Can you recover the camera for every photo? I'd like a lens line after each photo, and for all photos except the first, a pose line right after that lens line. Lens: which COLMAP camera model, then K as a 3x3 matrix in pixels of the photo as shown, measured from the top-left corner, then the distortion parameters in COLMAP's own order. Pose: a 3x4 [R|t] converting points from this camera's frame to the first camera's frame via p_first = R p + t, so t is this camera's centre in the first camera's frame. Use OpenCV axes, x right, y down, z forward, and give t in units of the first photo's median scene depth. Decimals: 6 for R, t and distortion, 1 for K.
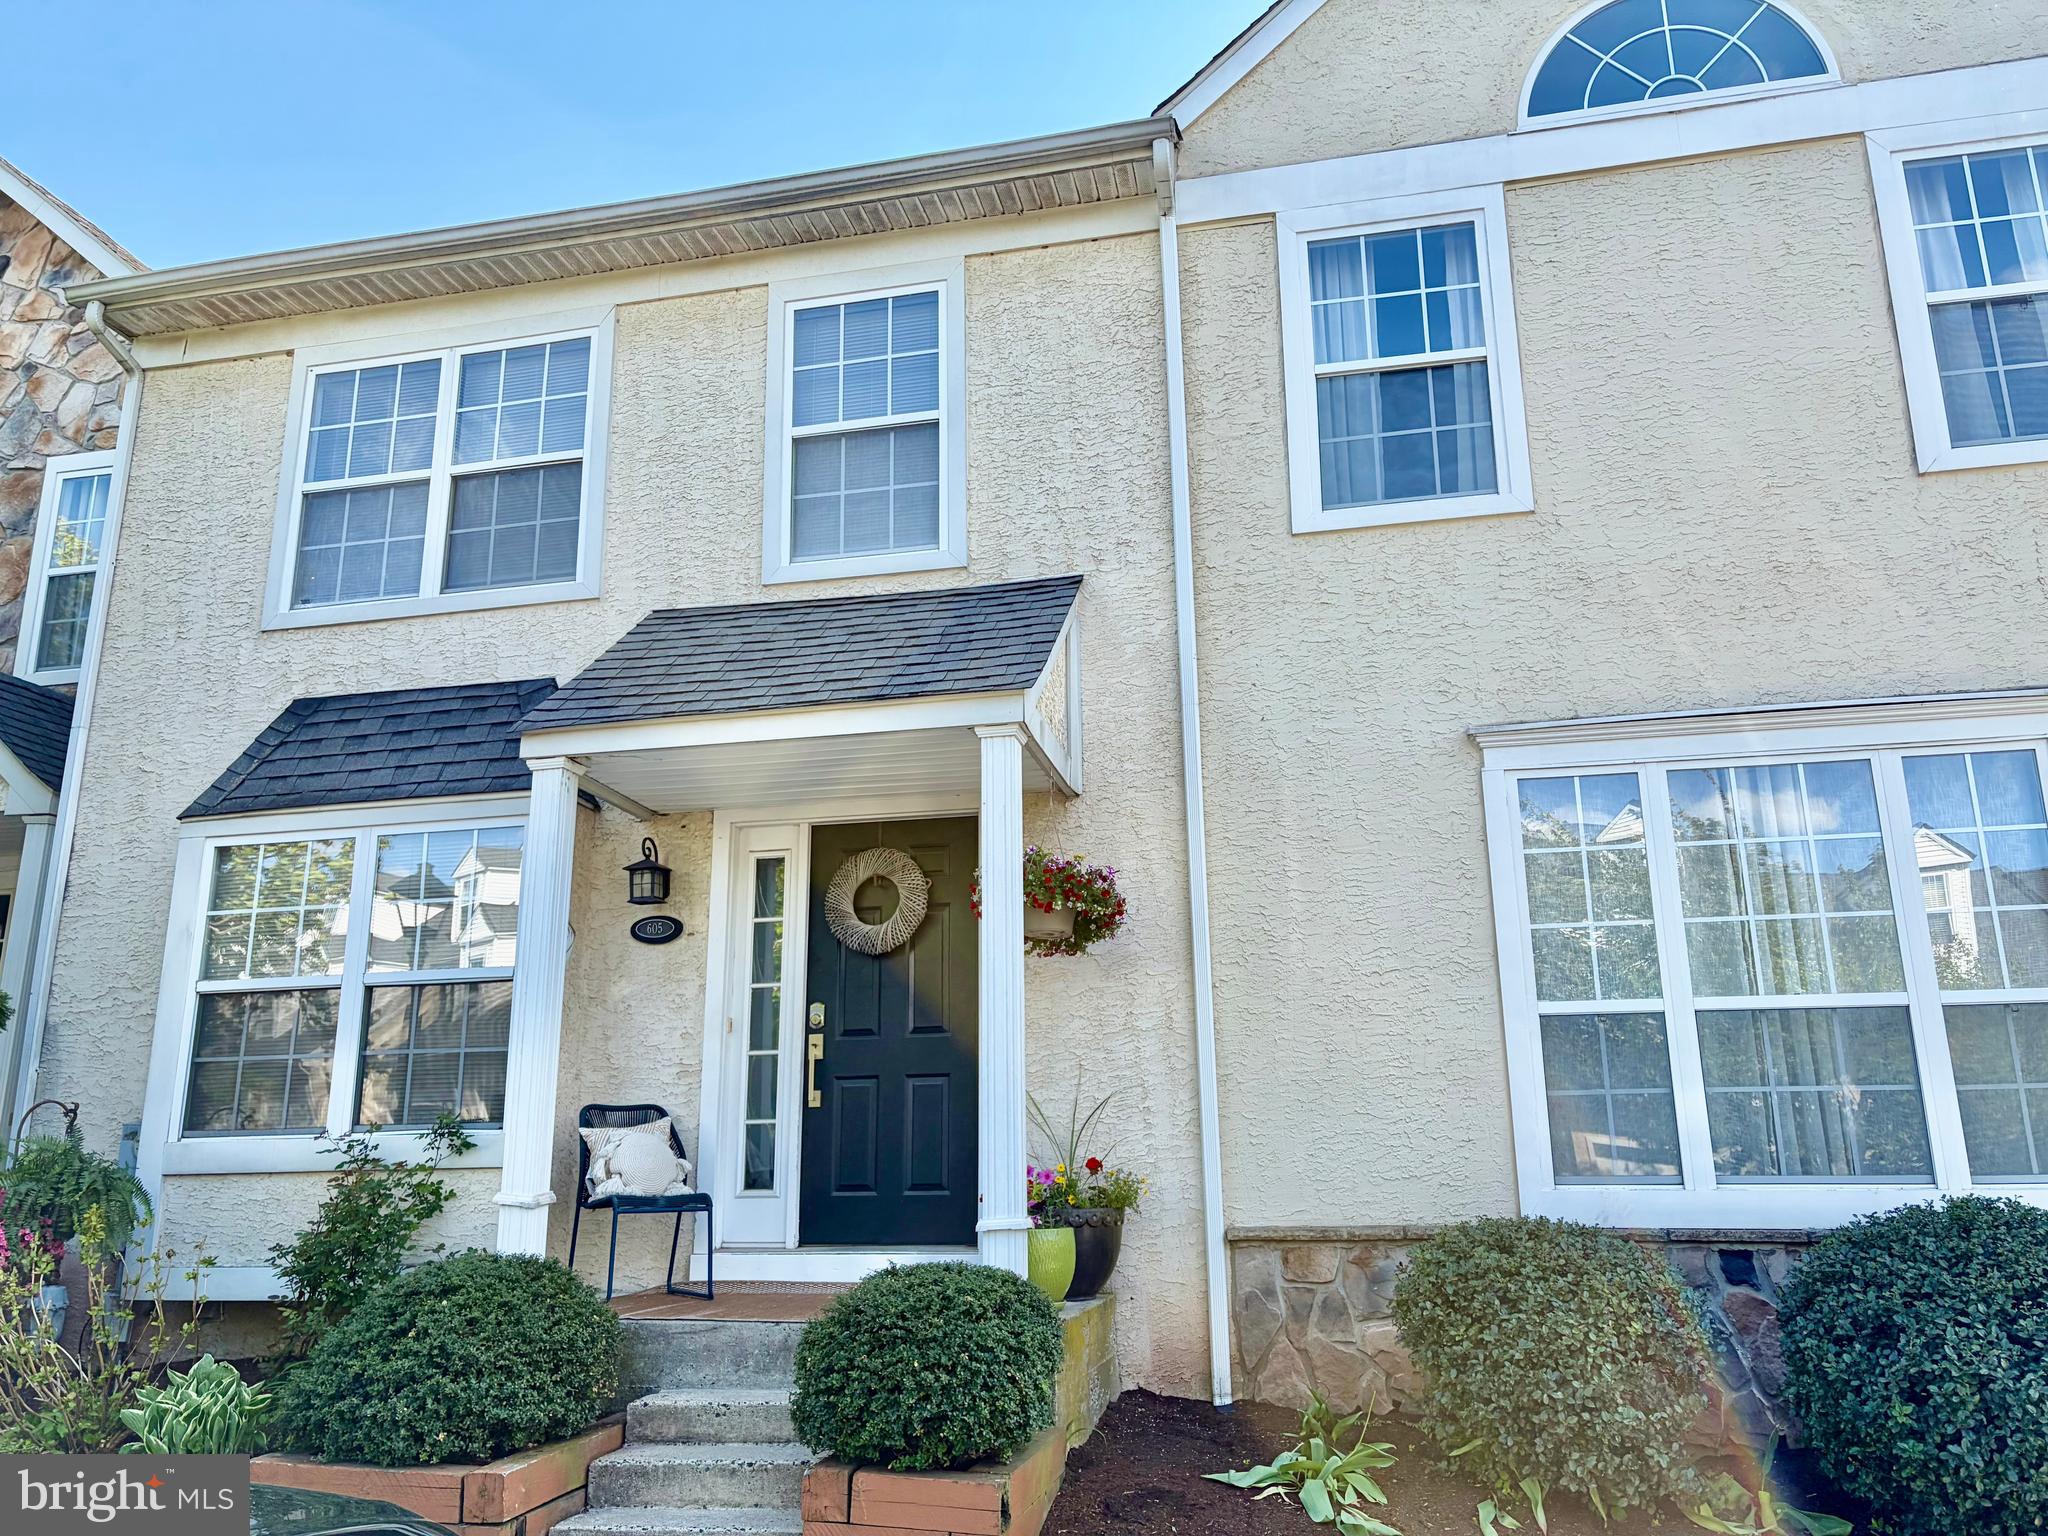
lens RADIAL K [[1528.3, 0, 1024.0], [0, 1528.3, 768.0], [0, 0, 1]] dist [0.042710, -0.008139]
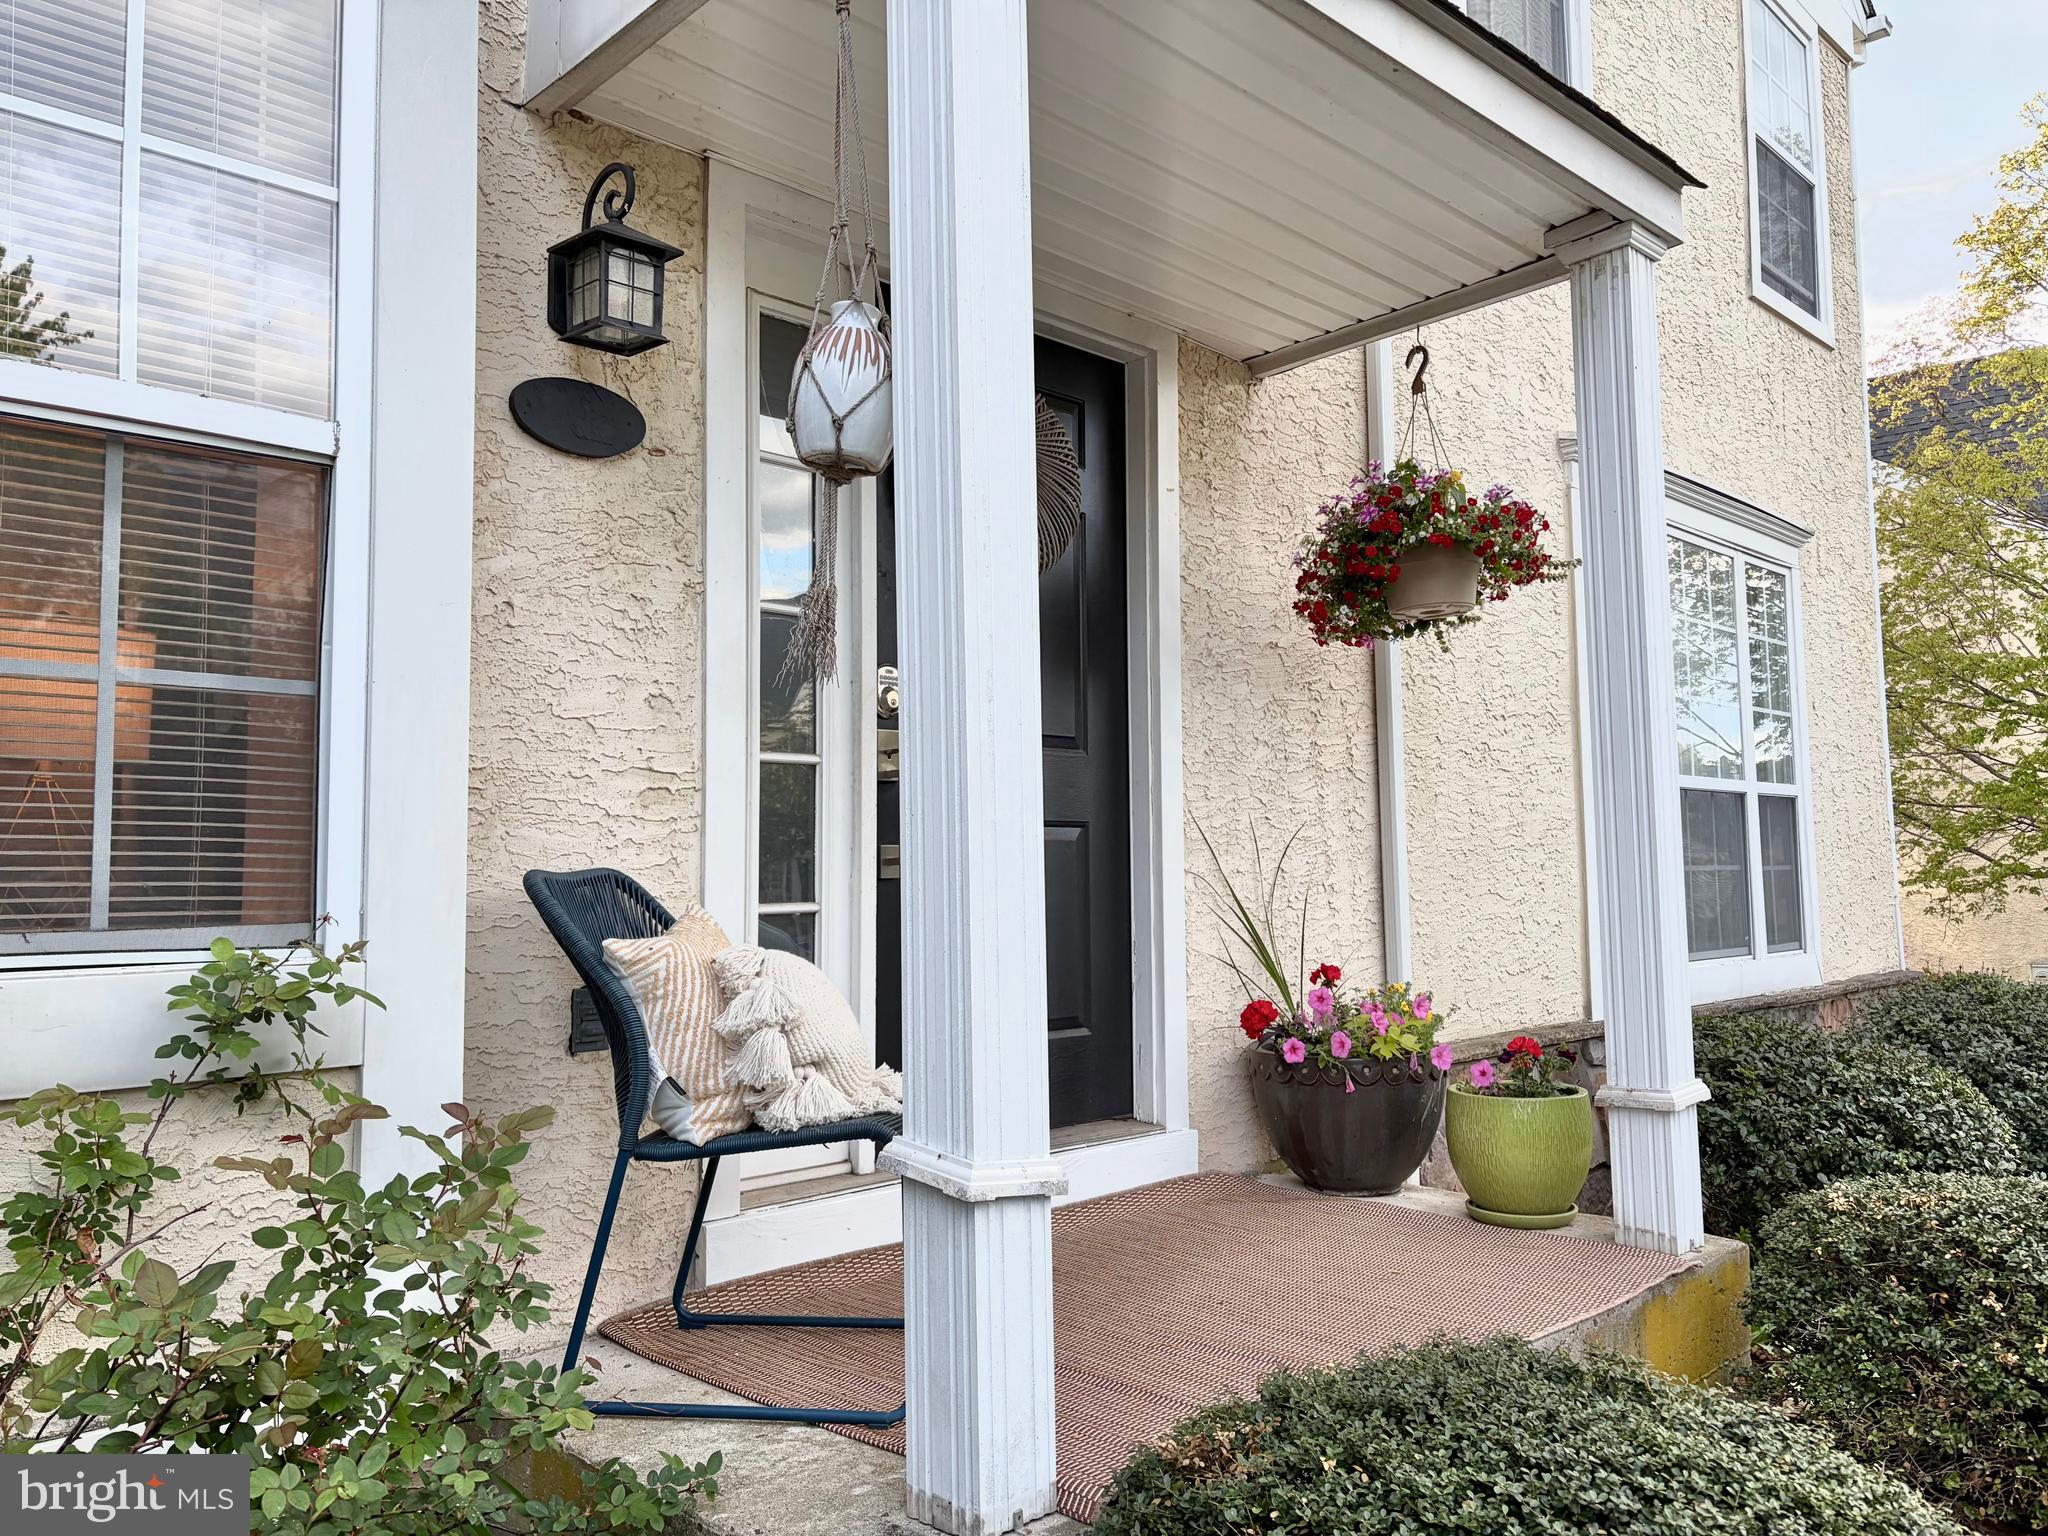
lens RADIAL K [[1528.3, 0, 1024.0], [0, 1528.3, 768.0], [0, 0, 1]] dist [0.042710, -0.008139]
pose [[0.546850, 0.065237, 0.834685, -0.503566], [-0.197751, 0.978815, 0.053057, 0.151830], [-0.813542, -0.194074, 0.548166, 0.700957]]
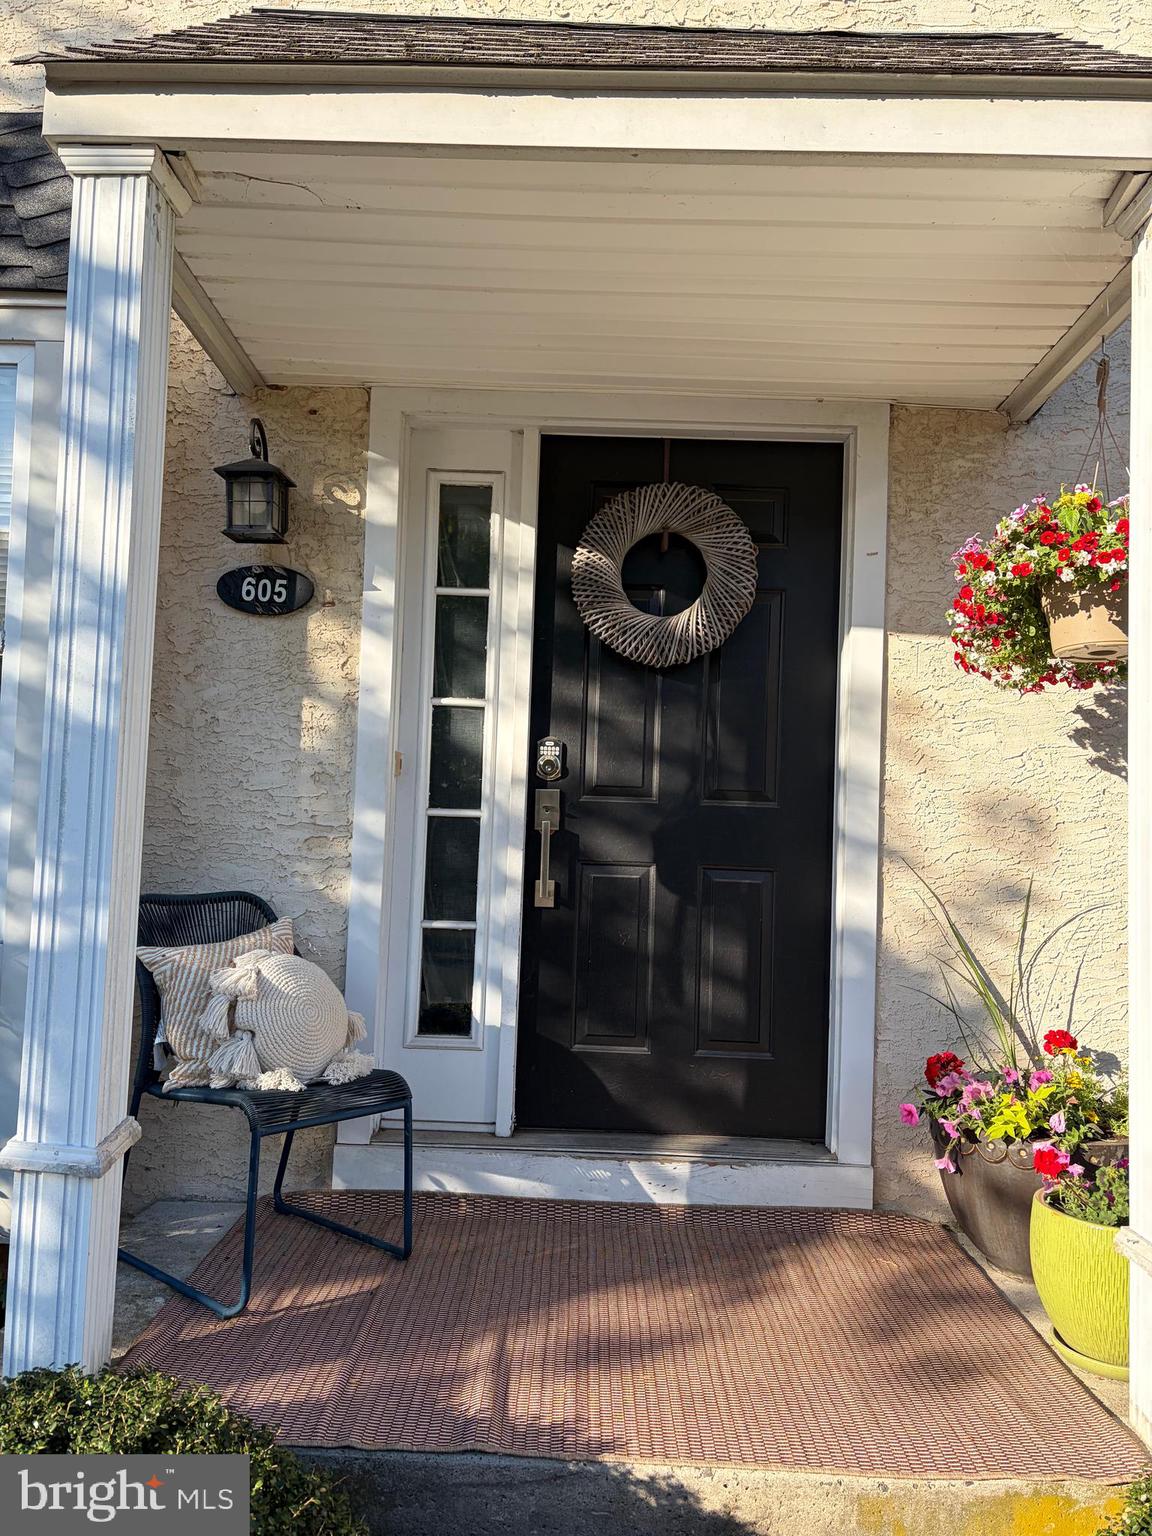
lens RADIAL K [[1146.3, 0, 576.0], [0, 1146.3, 768.0], [0, 0, 1]] dist [0.042710, -0.008139]
pose [[0.976432, 0.058347, 0.207787, -0.217492], [-0.099002, 0.976584, 0.191003, 0.078611], [-0.191777, -0.207073, 0.959345, 0.566195]]
